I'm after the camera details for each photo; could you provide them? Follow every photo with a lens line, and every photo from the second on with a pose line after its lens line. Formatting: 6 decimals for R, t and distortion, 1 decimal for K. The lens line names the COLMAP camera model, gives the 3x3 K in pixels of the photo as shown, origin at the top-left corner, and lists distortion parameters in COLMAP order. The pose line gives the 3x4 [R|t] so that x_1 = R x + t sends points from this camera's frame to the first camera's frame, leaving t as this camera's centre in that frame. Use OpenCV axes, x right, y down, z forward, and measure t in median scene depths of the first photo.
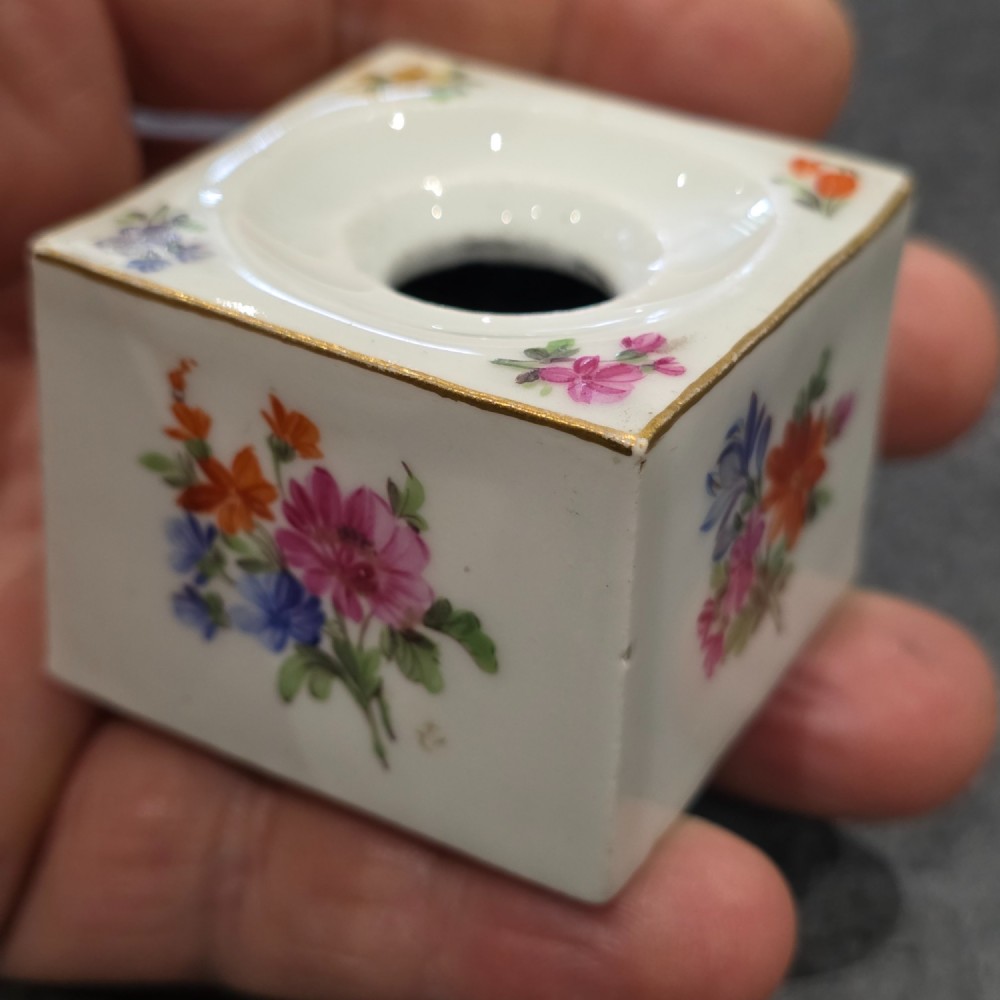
lens RADIAL K [[2018.3, 0, 500.0], [0, 2018.3, 500.0], [0, 0, 1]] dist [0.153978, -0.041165]
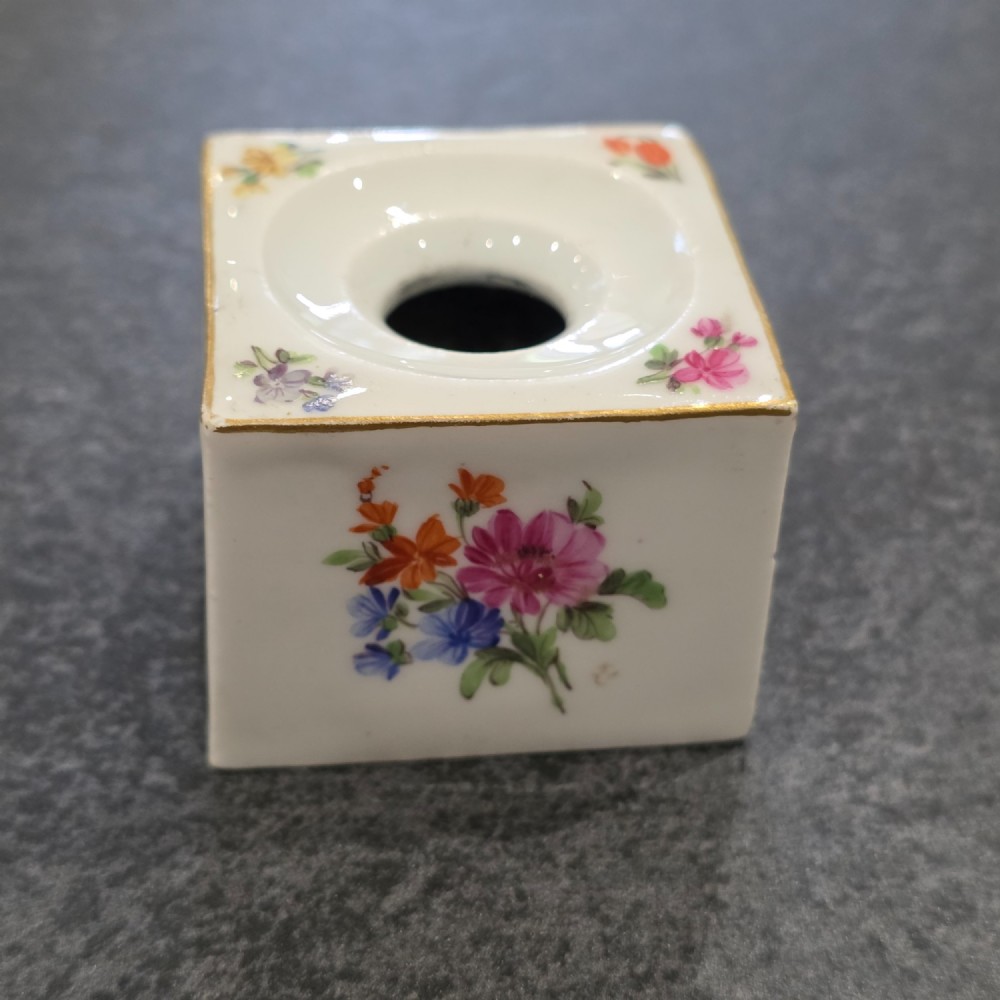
lens RADIAL K [[2018.3, 0, 500.0], [0, 2018.3, 500.0], [0, 0, 1]] dist [0.153978, -0.041165]
pose [[0.807323, -0.370449, 0.459344, -0.636716], [0.314987, 0.928761, 0.195415, -0.255716], [-0.499012, -0.013076, 0.866497, -0.062473]]
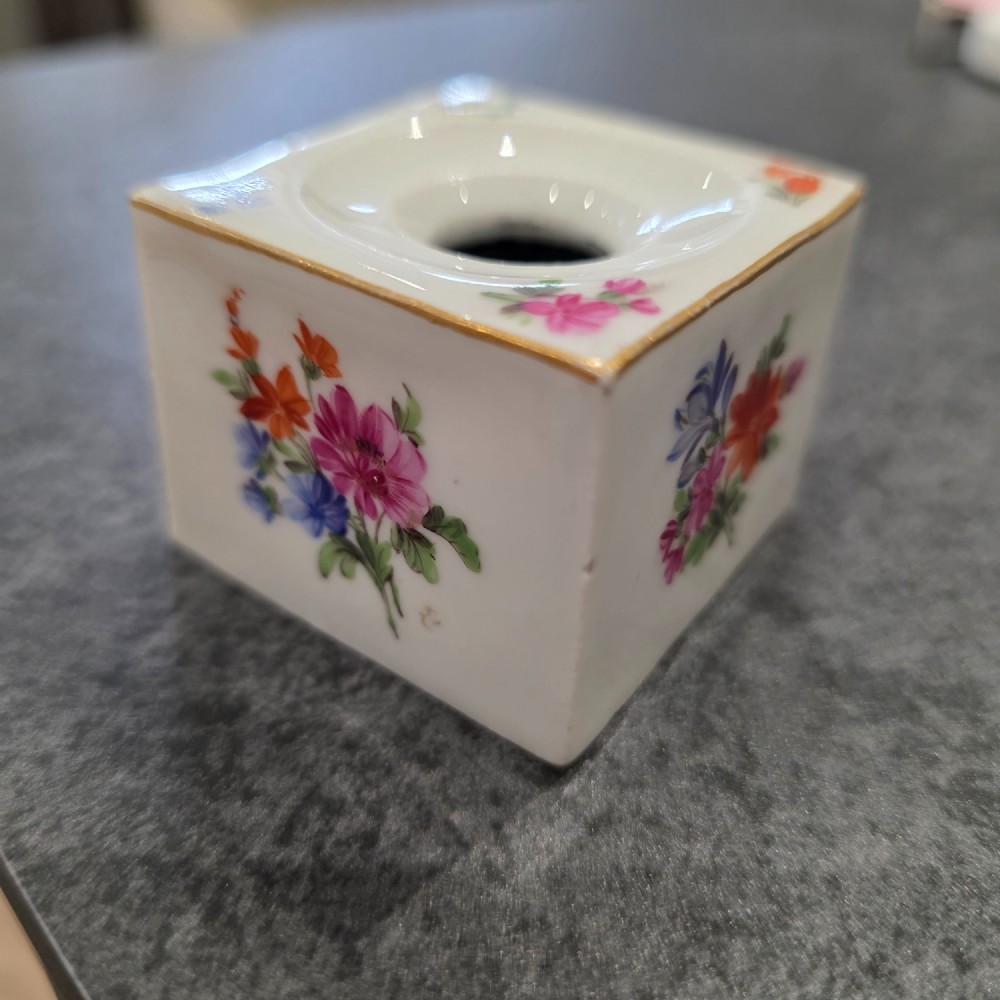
lens RADIAL K [[1018.4, 0, 500.0], [0, 1018.4, 500.0], [0, 0, 1]] dist [-0.058861, -0.027709]
pose [[0.993961, 0.065666, -0.087923, 0.056224], [-0.060065, 0.996082, 0.064901, 0.005753], [0.091840, -0.059228, 0.994011, 0.414796]]
